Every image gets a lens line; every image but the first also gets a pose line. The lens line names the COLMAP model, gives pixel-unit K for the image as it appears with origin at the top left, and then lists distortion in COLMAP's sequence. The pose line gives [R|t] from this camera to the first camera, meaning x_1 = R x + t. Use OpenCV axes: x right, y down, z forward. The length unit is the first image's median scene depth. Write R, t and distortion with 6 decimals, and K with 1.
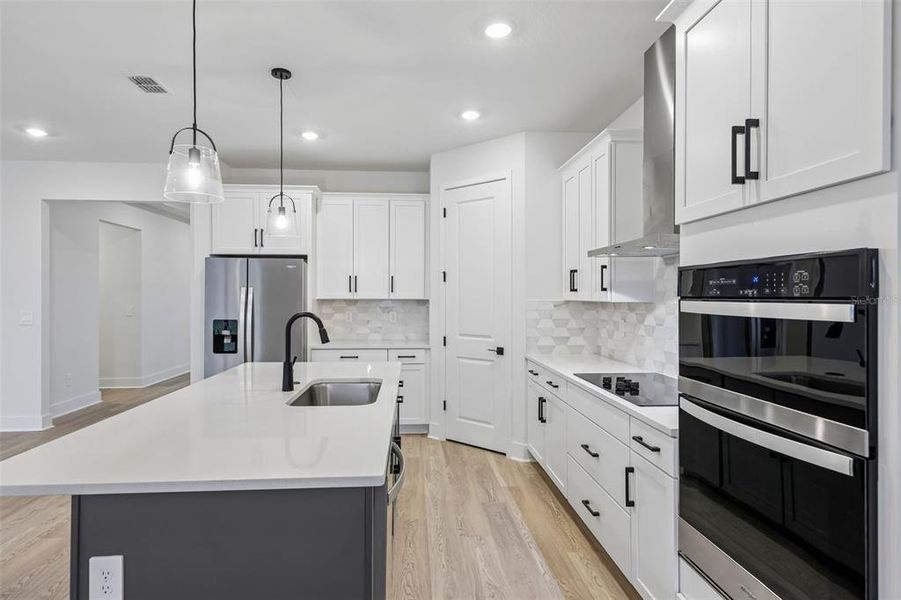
lens RADIAL K [[496.0, 0, 447.4], [0, 496.0, 297.7], [0, 0, 1]] dist [0.018976, 0.001854]
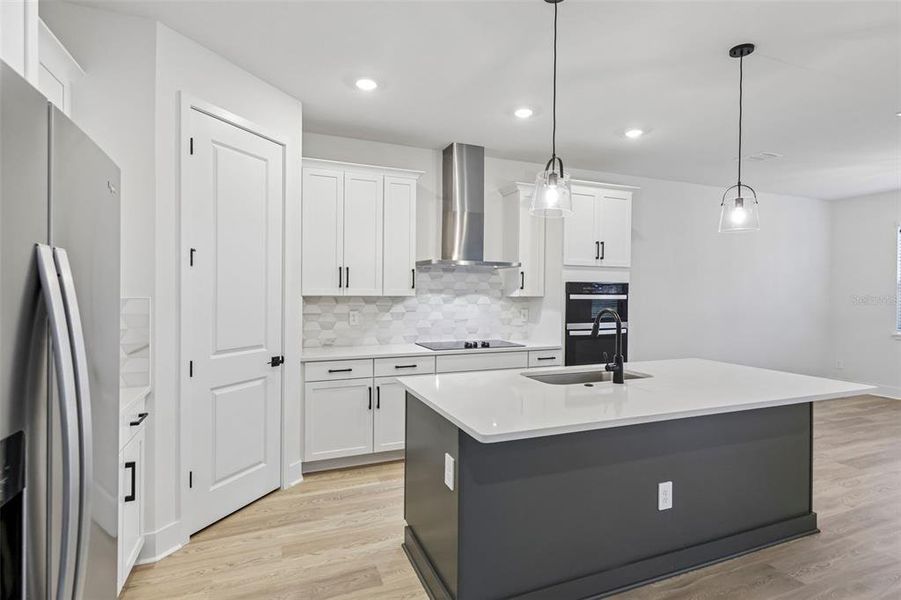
lens RADIAL K [[452.1, 0, 443.8], [0, 452.1, 296.8], [0, 0, 1]] dist [0.012260, -0.004361]
pose [[-0.297485, -0.014826, 0.954611, -0.719130], [-0.003674, 0.999890, 0.014385, -0.006726], [-0.954719, 0.000772, -0.297507, 1.050323]]
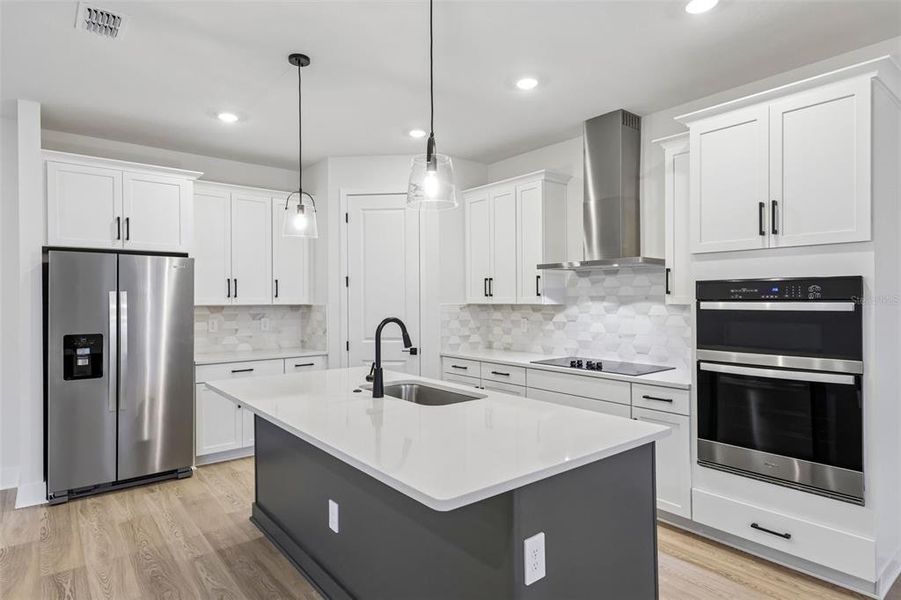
lens RADIAL K [[496.0, 0, 451.1], [0, 496.0, 299.4], [0, 0, 1]] dist [0.018976, 0.001854]
pose [[0.822376, -0.005102, 0.568922, -0.484530], [0.008357, 0.999960, -0.003112, -0.001814], [-0.568883, 0.007313, 0.822386, 0.065969]]
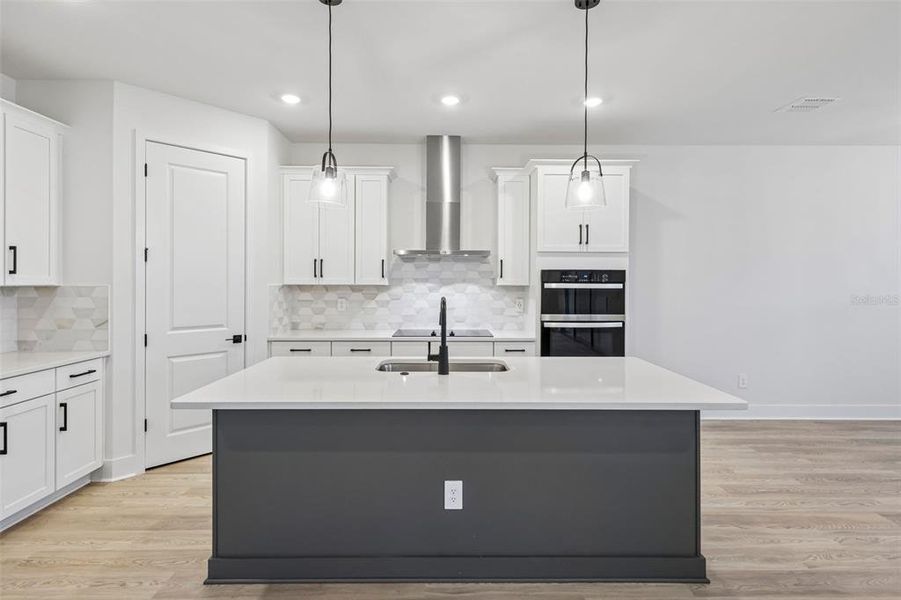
lens RADIAL K [[452.1, 0, 445.1], [0, 452.1, 283.4], [0, 0, 1]] dist [0.012260, -0.004361]
pose [[0.073298, -0.007590, 0.997281, -0.795427], [0.000727, 0.999971, 0.007557, -0.005211], [-0.997310, 0.000172, 0.073301, 0.592775]]
